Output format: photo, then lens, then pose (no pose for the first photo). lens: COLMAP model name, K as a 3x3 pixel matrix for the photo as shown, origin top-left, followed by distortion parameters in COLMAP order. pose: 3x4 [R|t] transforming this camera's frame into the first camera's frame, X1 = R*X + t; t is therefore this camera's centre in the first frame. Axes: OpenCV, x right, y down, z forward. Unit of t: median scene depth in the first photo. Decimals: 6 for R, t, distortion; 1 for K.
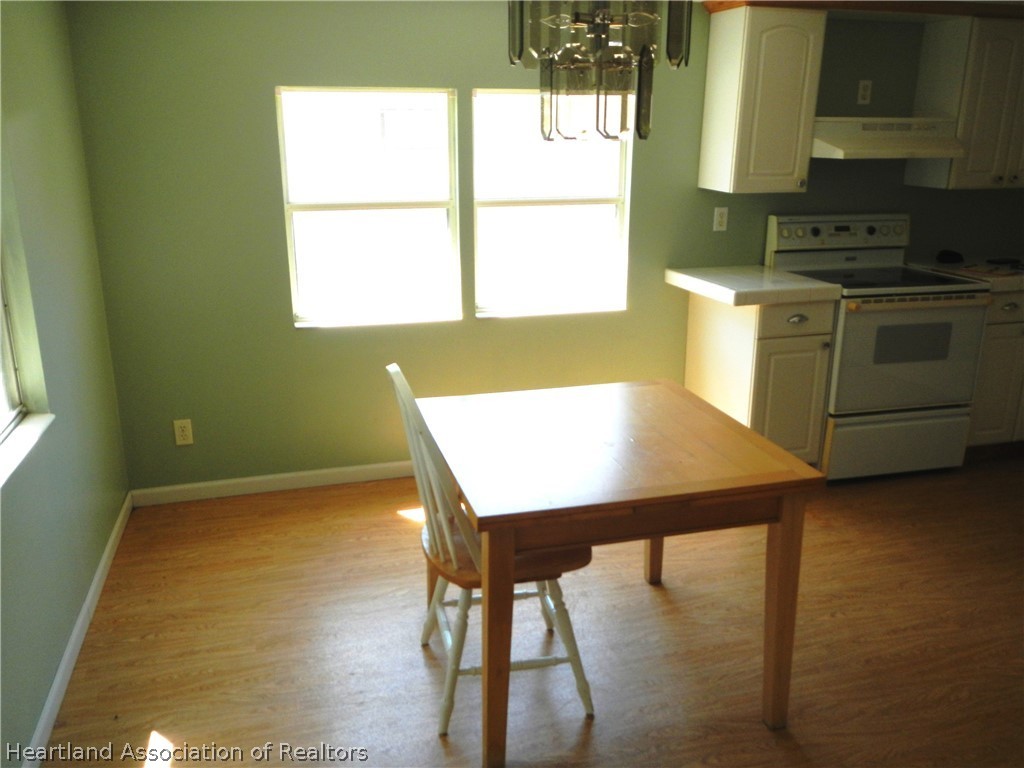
lens RADIAL K [[854.0, 0, 511.9], [0, 854.0, 382.8], [0, 0, 1]] dist [-0.001637, -0.000007]
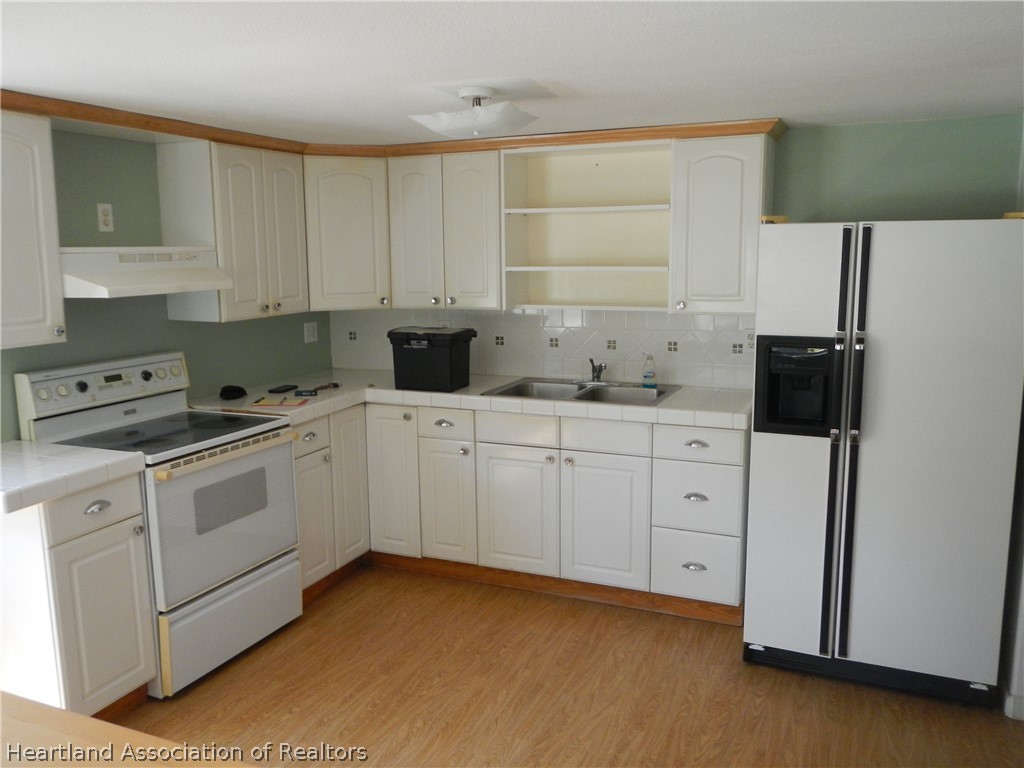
lens RADIAL K [[854.0, 0, 509.3], [0, 854.0, 384.9], [0, 0, 1]] dist [-0.001637, -0.000007]
pose [[0.637238, -0.132937, 0.759115, 0.006538], [0.231585, 0.972516, -0.024095, -0.071171], [-0.735048, 0.191154, 0.650511, 0.201282]]
